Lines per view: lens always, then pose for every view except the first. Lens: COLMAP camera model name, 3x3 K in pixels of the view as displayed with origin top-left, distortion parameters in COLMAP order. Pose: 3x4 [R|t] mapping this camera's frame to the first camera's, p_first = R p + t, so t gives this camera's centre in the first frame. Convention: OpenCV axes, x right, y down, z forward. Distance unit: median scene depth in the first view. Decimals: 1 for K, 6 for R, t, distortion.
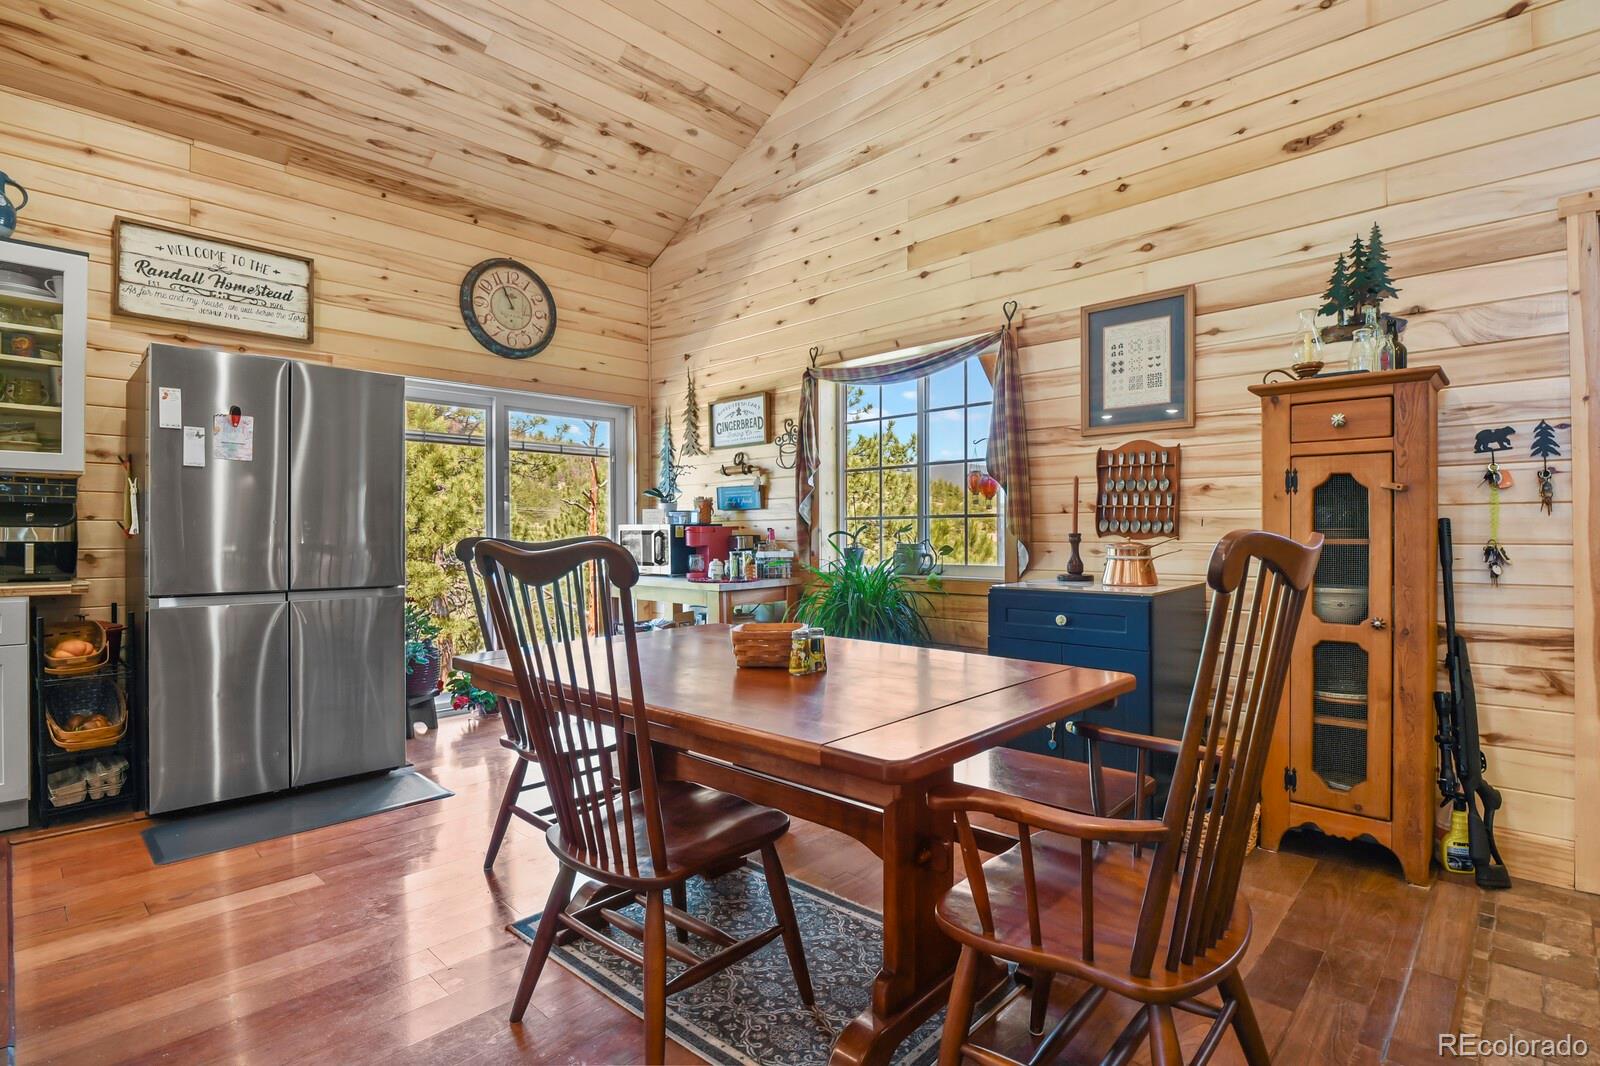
lens RADIAL K [[777.2, 0, 808.6], [0, 777.2, 534.1], [0, 0, 1]] dist [-0.005780, -0.007139]
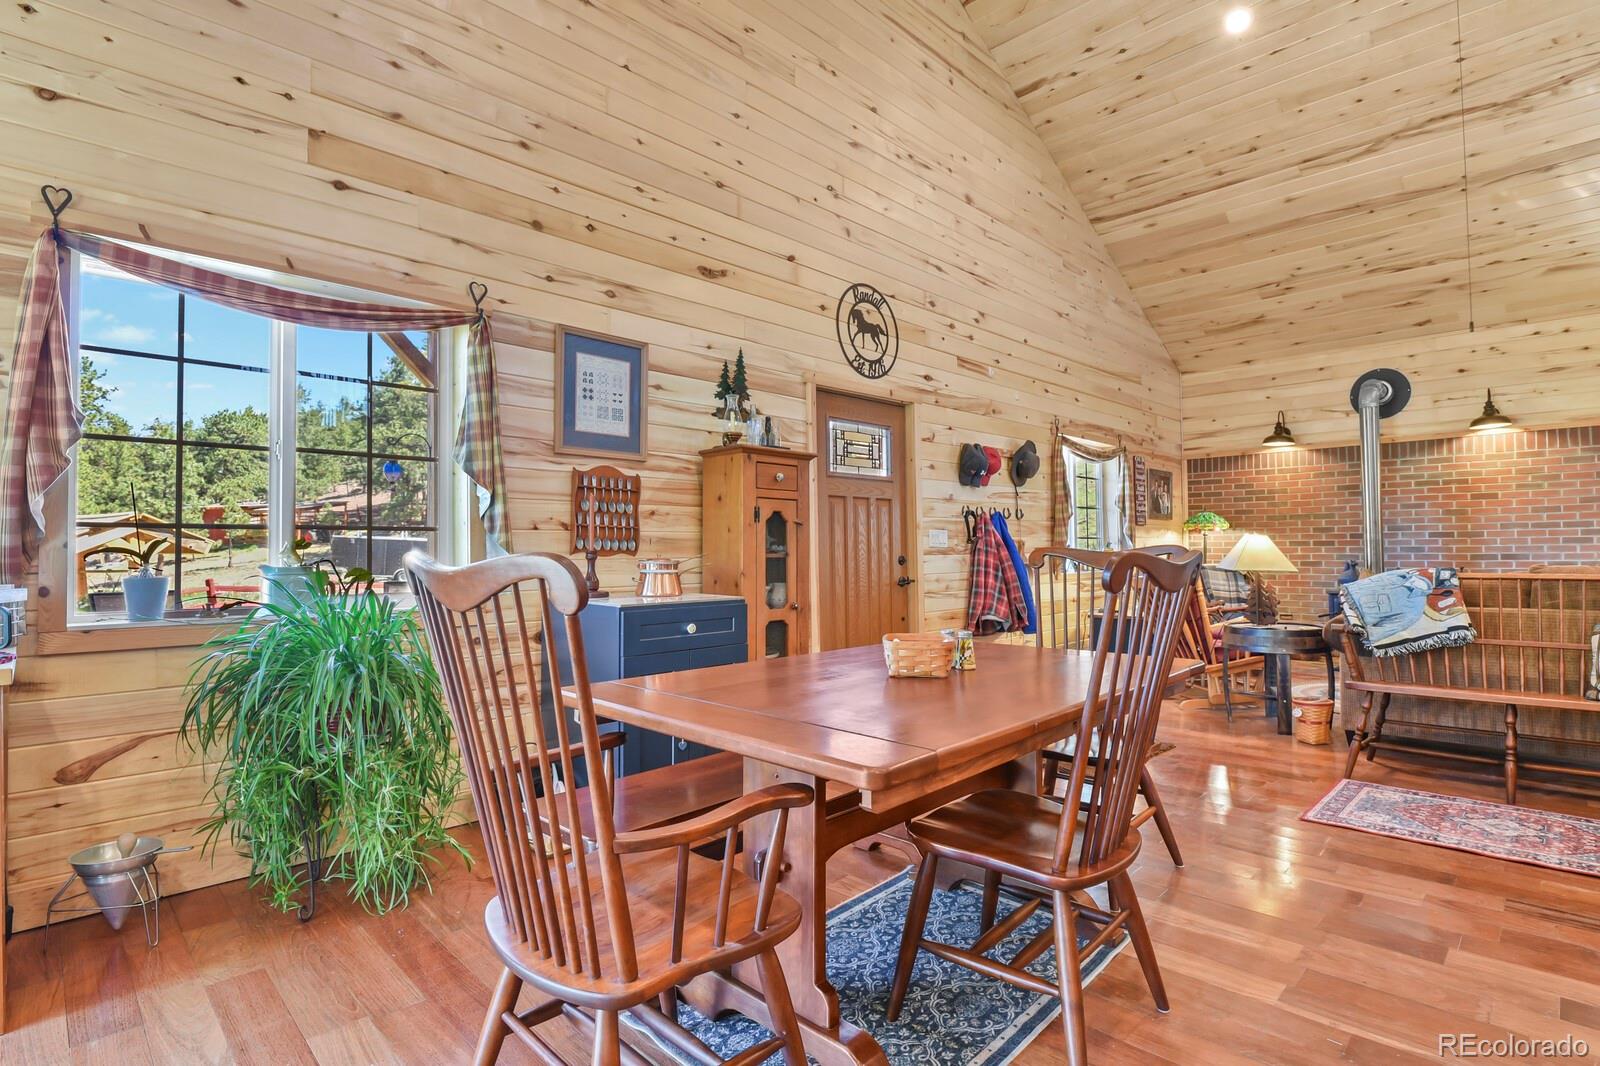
lens RADIAL K [[777.2, 0, 809.2], [0, 777.2, 538.8], [0, 0, 1]] dist [-0.005780, -0.007139]
pose [[0.026360, 0.017164, 0.999505, -0.577779], [0.006254, 0.999830, -0.017334, 0.002762], [-0.999633, 0.006708, 0.026248, 0.597585]]
